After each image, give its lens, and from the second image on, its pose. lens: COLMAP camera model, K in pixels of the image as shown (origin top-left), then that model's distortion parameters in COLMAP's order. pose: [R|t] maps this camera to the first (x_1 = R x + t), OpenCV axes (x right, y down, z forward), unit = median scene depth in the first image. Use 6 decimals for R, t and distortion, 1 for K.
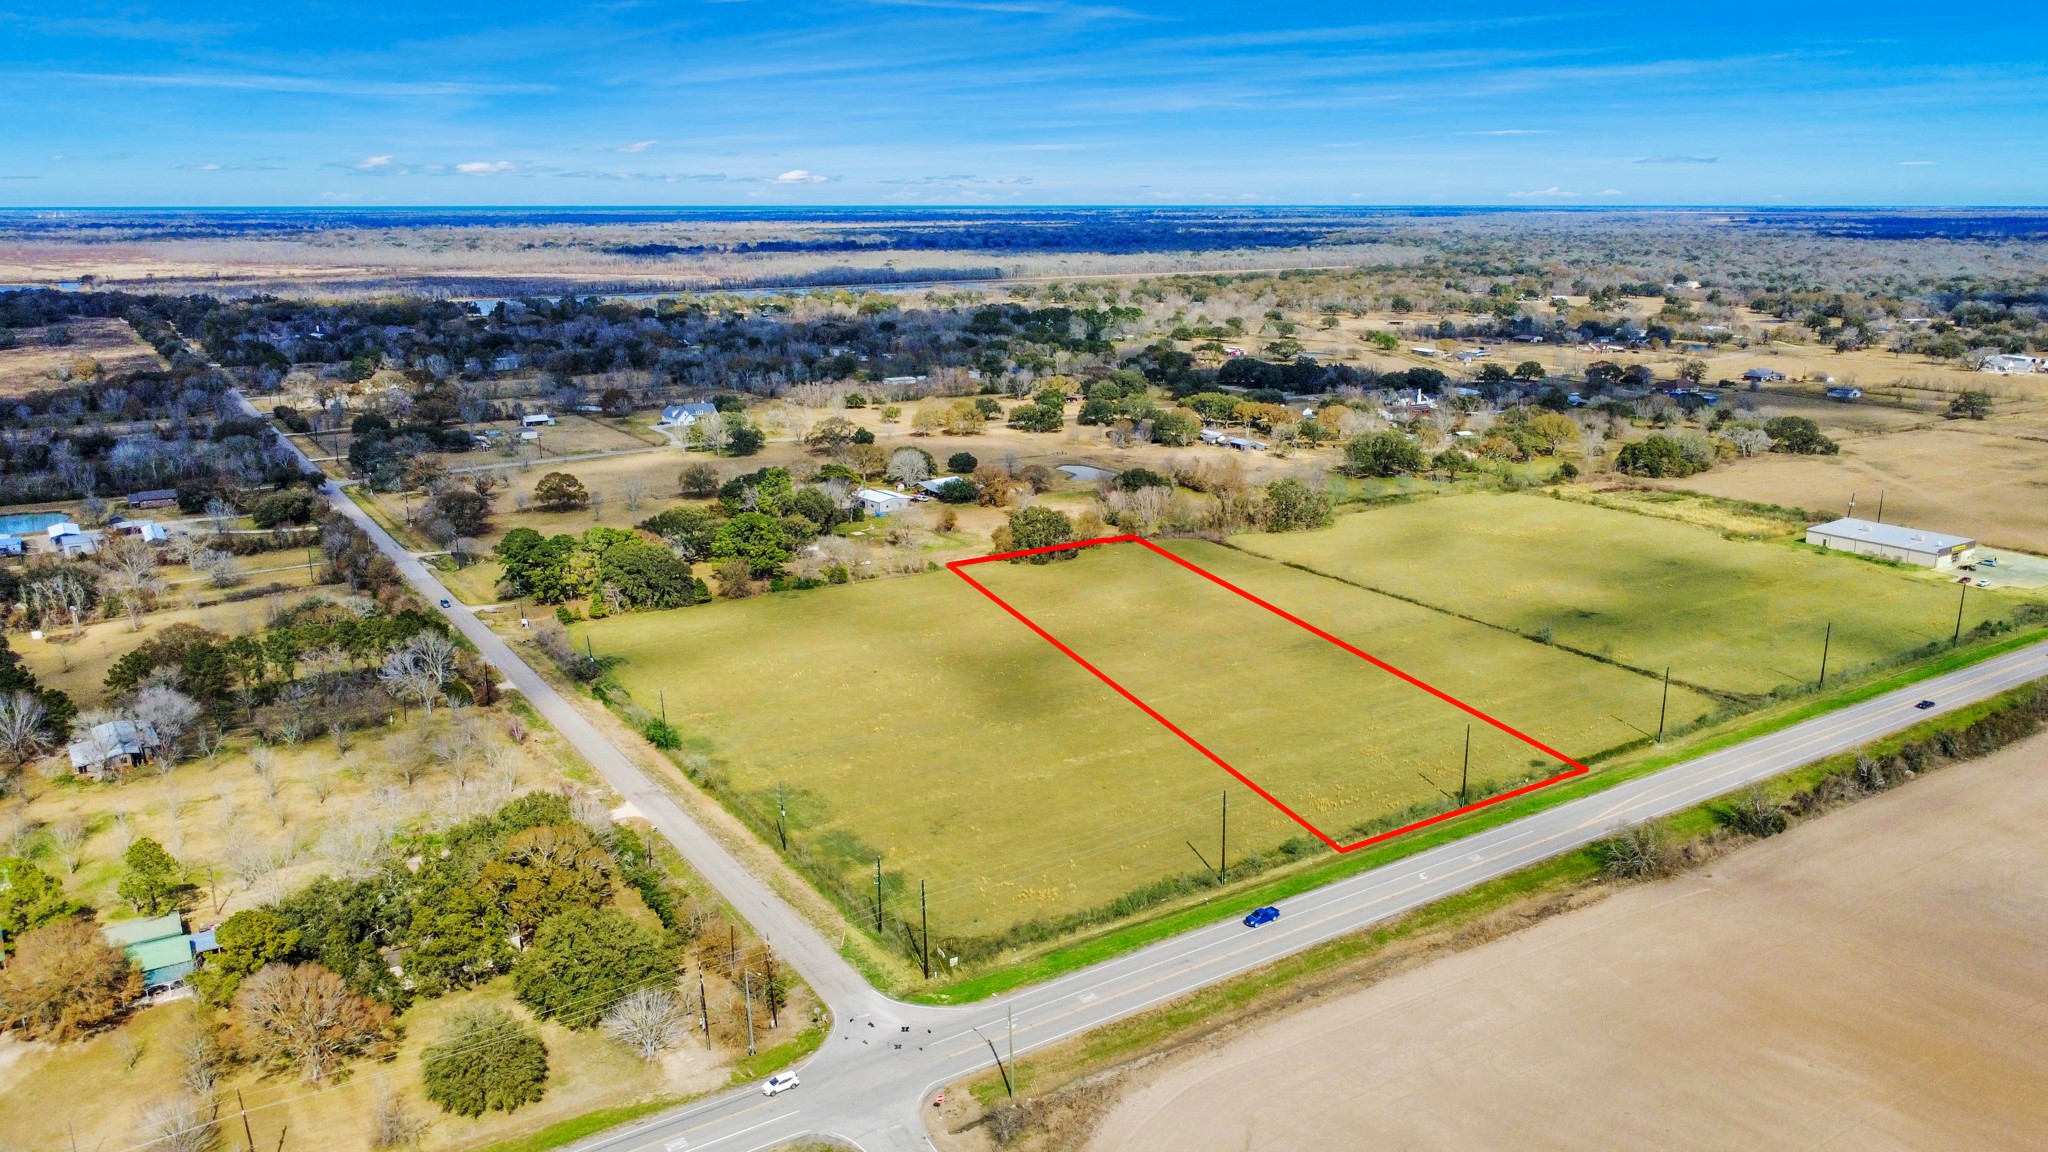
lens RADIAL K [[1491.1, 0, 1027.4], [0, 1491.1, 574.1], [0, 0, 1]] dist [0.000279, 0.001737]
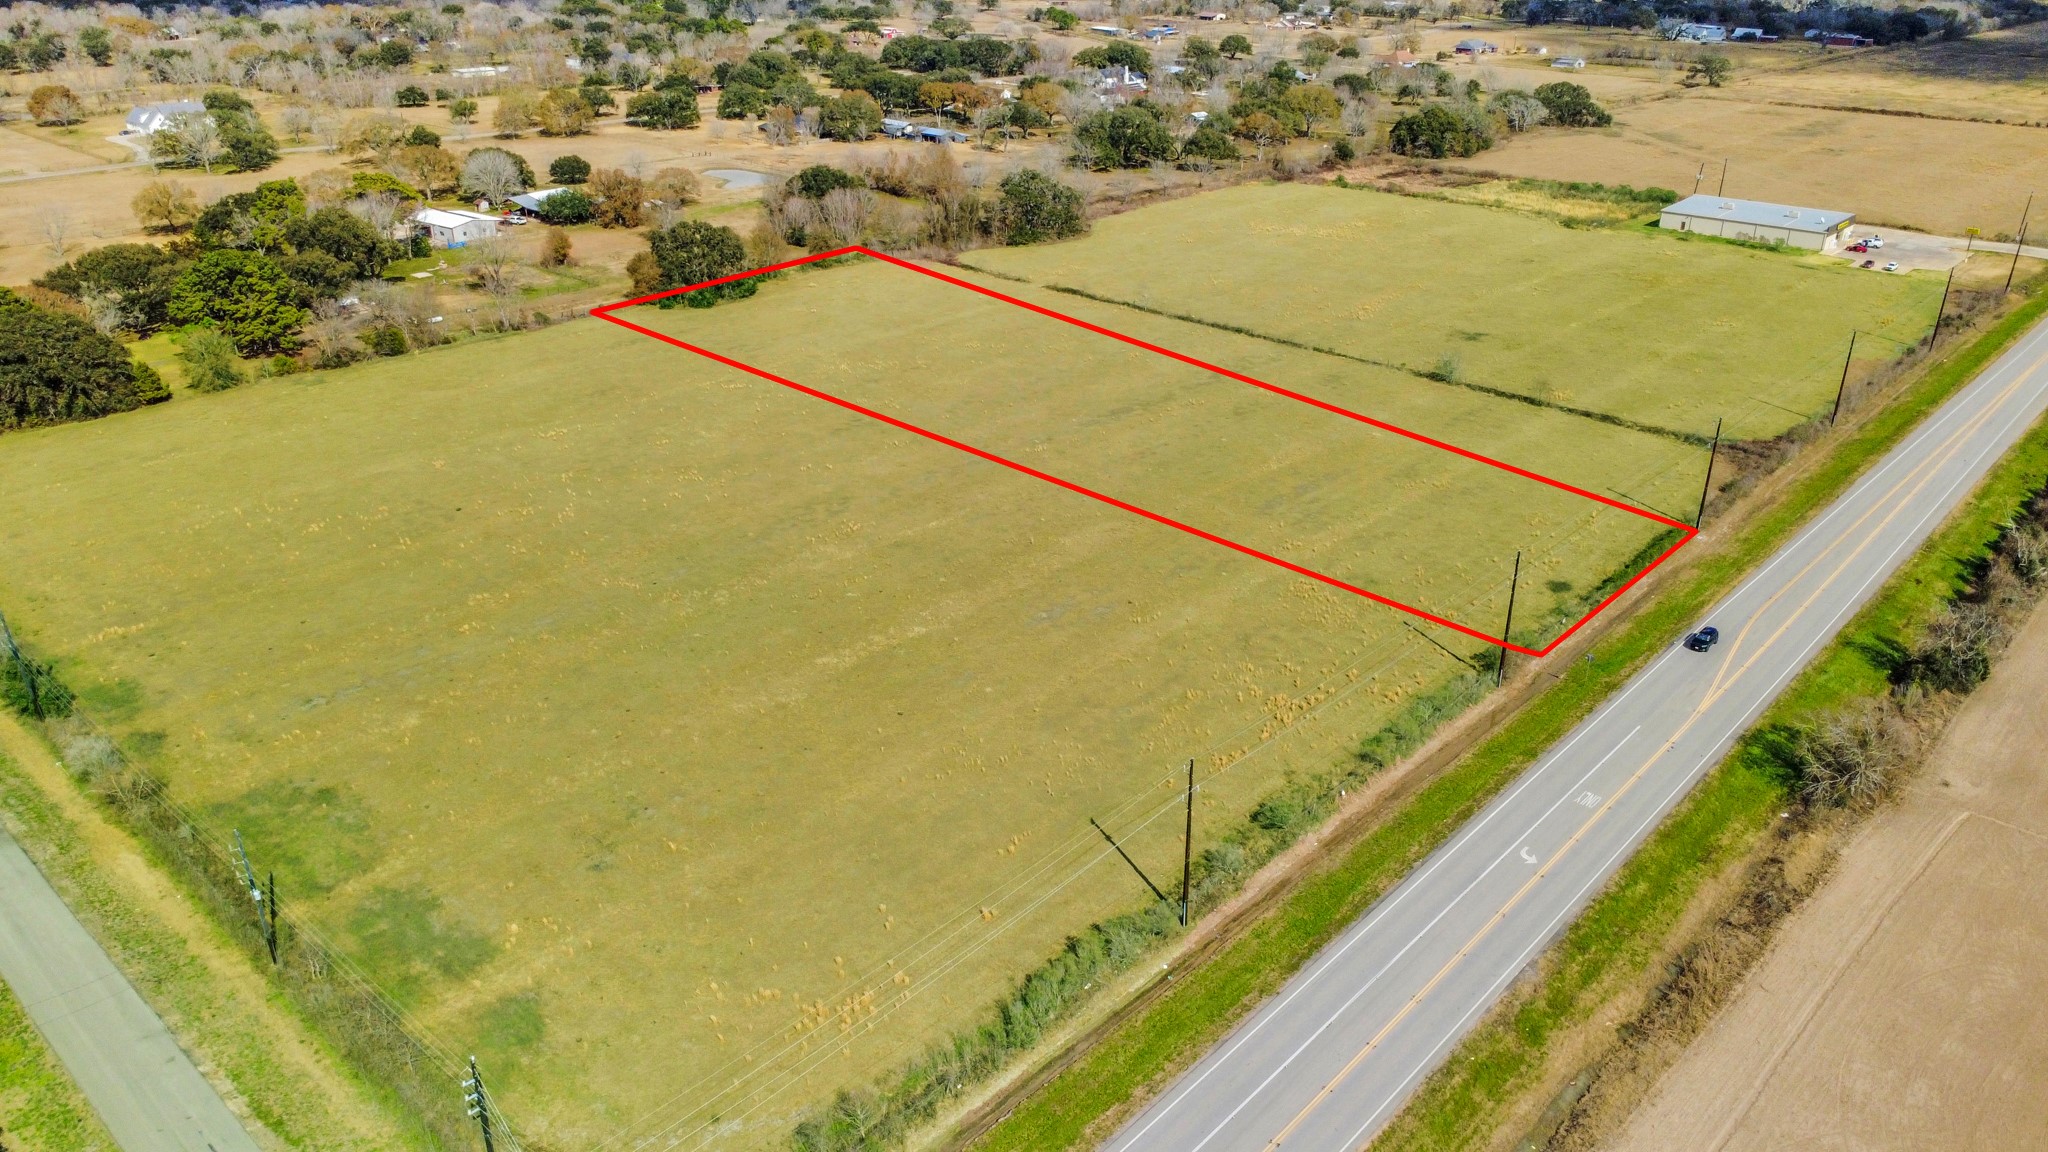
lens RADIAL K [[1493.5, 0, 1027.4], [0, 1493.5, 568.5], [0, 0, 1]] dist [-0.000274, 0.000091]
pose [[0.969158, -0.095389, 0.227231, -0.015335], [0.053699, 0.981636, 0.183050, -0.006398], [-0.240519, -0.165203, 0.956482, 0.290484]]
